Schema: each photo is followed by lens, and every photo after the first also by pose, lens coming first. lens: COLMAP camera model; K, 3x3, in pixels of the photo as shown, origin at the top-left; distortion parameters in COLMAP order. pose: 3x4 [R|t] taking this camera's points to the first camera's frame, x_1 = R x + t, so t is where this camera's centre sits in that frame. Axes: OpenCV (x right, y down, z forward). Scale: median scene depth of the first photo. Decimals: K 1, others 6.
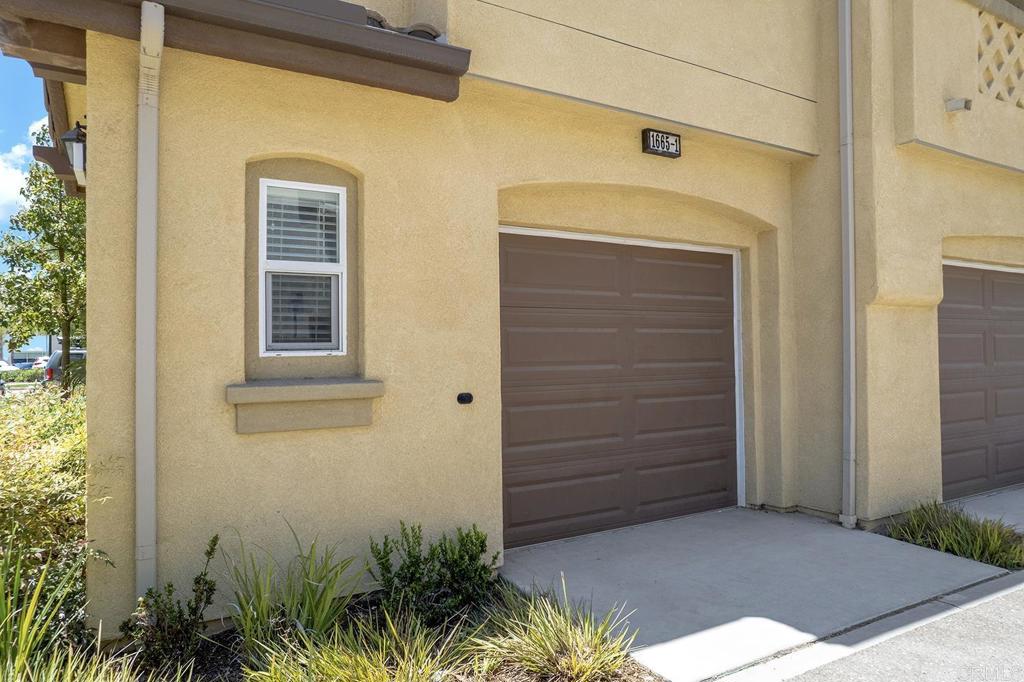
lens RADIAL K [[655.7, 0, 503.5], [0, 655.7, 340.0], [0, 0, 1]] dist [-0.028833, -0.003014]
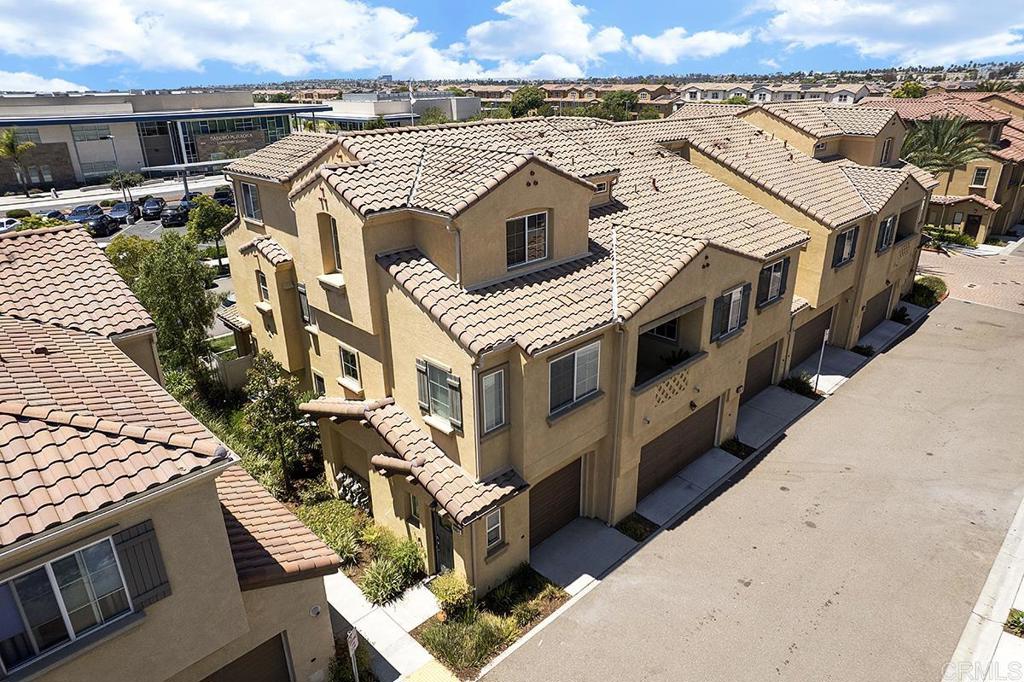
lens RADIAL K [[655.7, 0, 514.0], [0, 655.7, 344.7], [0, 0, 1]] dist [-0.028833, -0.003014]
pose [[0.964289, -0.100063, 0.245222, -0.860341], [-0.005657, 0.917891, 0.396792, -2.289792], [-0.264791, -0.384010, 0.884546, -1.892962]]
